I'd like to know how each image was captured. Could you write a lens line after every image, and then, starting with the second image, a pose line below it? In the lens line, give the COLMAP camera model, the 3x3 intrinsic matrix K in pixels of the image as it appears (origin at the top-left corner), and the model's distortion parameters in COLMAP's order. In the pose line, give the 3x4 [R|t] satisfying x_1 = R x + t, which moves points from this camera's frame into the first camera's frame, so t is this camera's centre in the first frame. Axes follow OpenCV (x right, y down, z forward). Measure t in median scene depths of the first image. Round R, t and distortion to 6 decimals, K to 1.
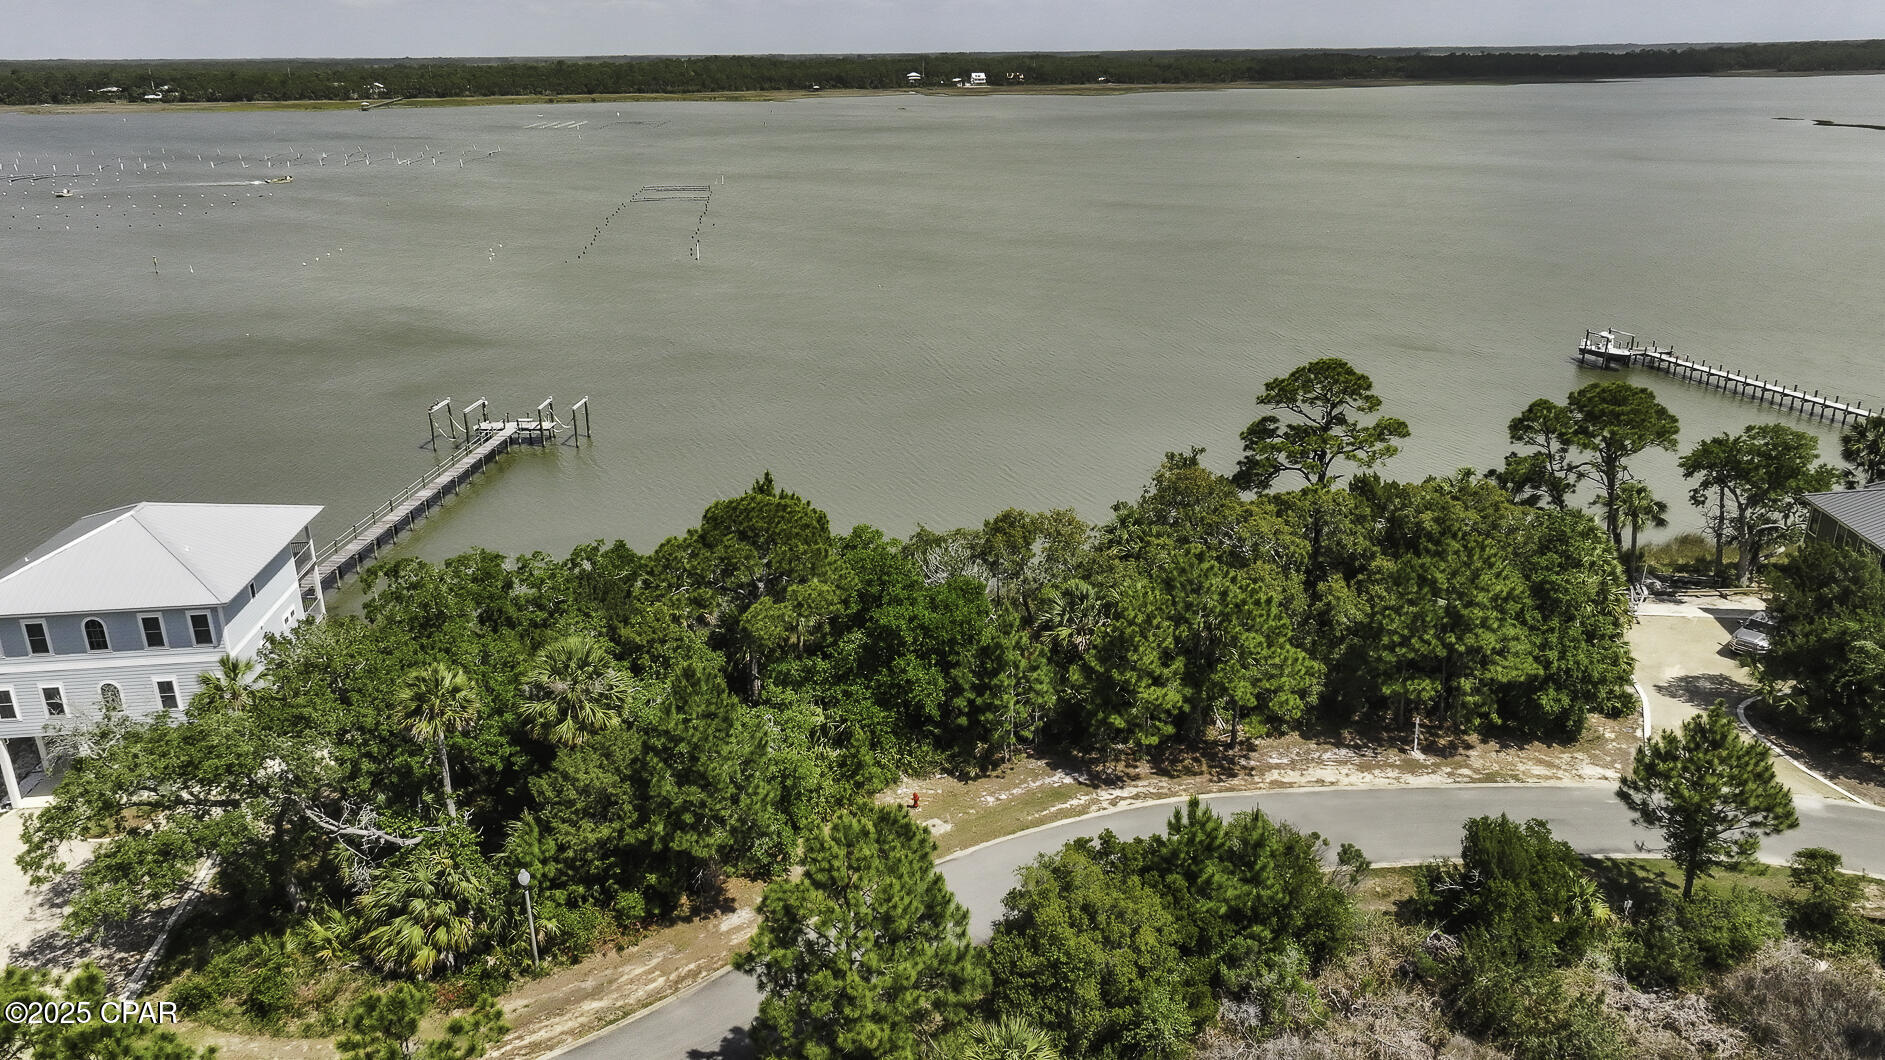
lens RADIAL K [[1316.9, 0, 942.5], [0, 1316.9, 530.0], [0, 0, 1]] dist [0.000696, -0.000988]
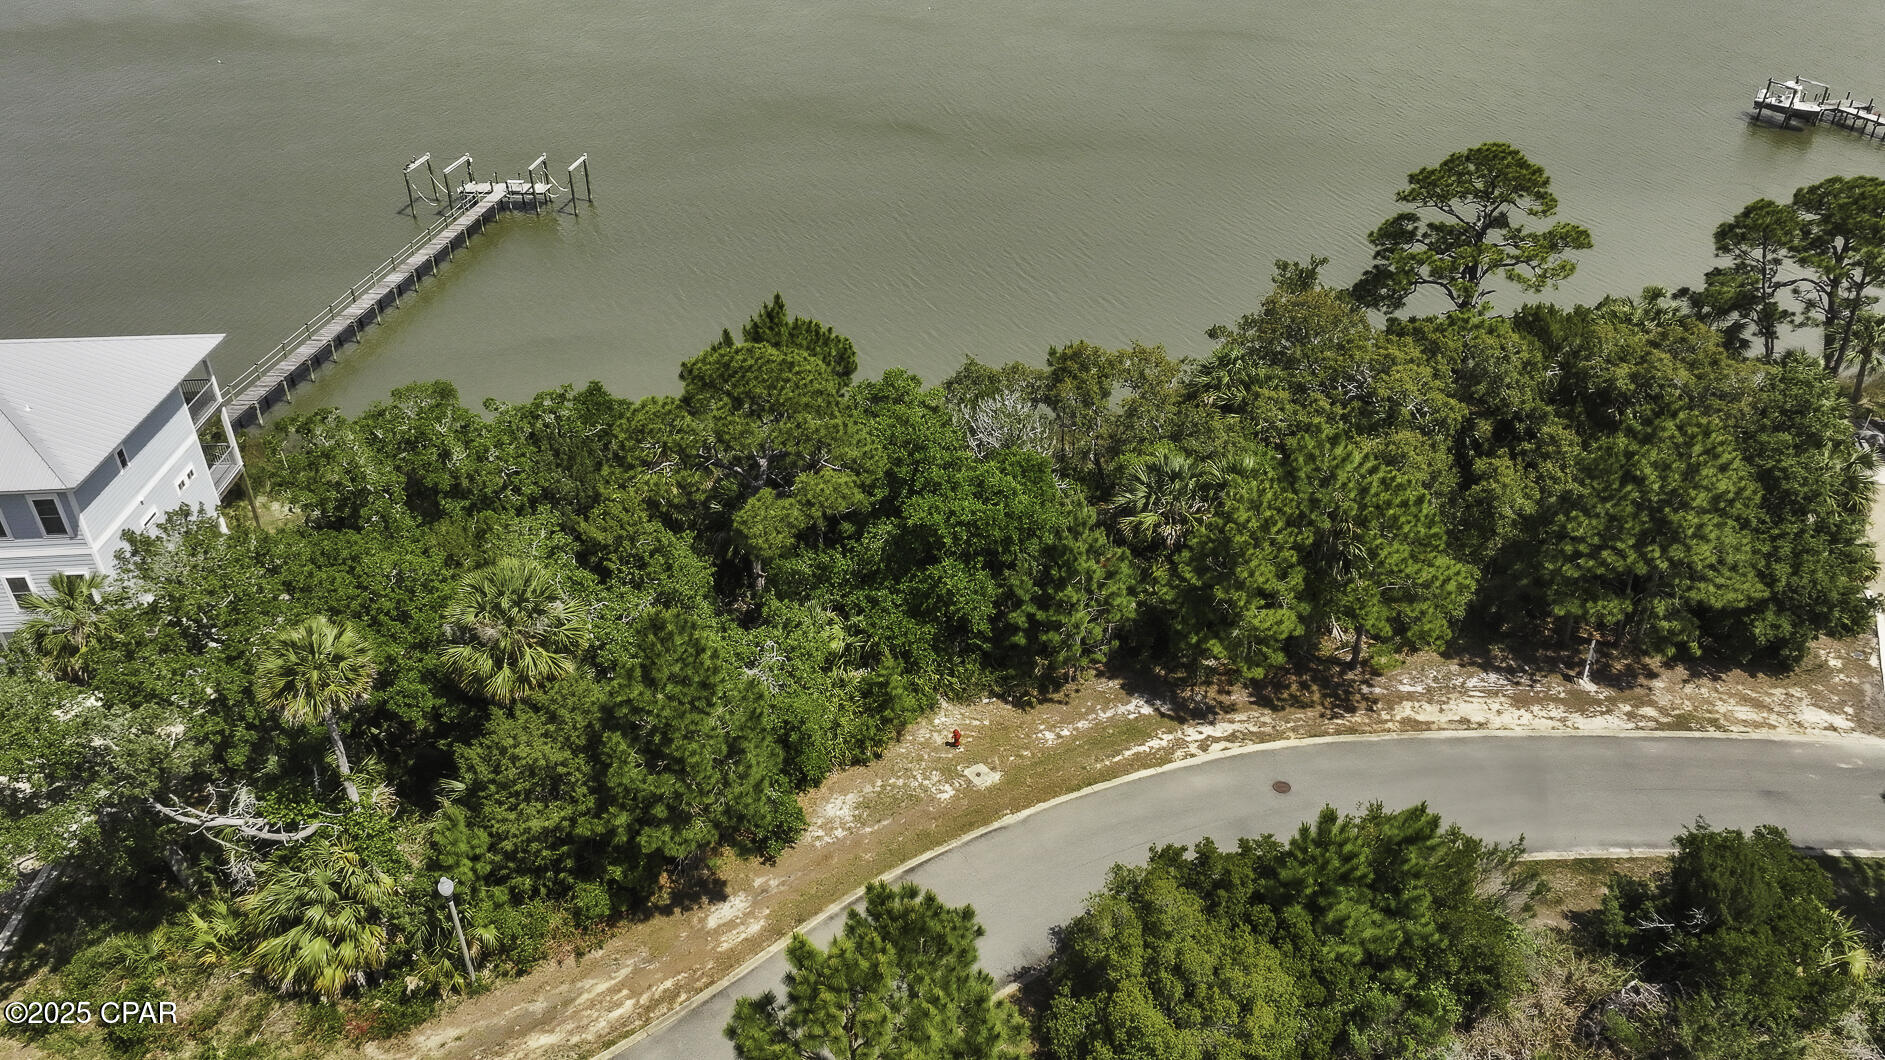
lens RADIAL K [[1317.9, 0, 942.5], [0, 1317.9, 530.0], [0, 0, 1]] dist [-0.014794, 0.031732]
pose [[0.999159, 0.023090, -0.033891, -0.004410], [-0.015675, 0.978704, 0.204675, -0.079985], [0.037895, -0.203972, 0.978243, 0.232227]]
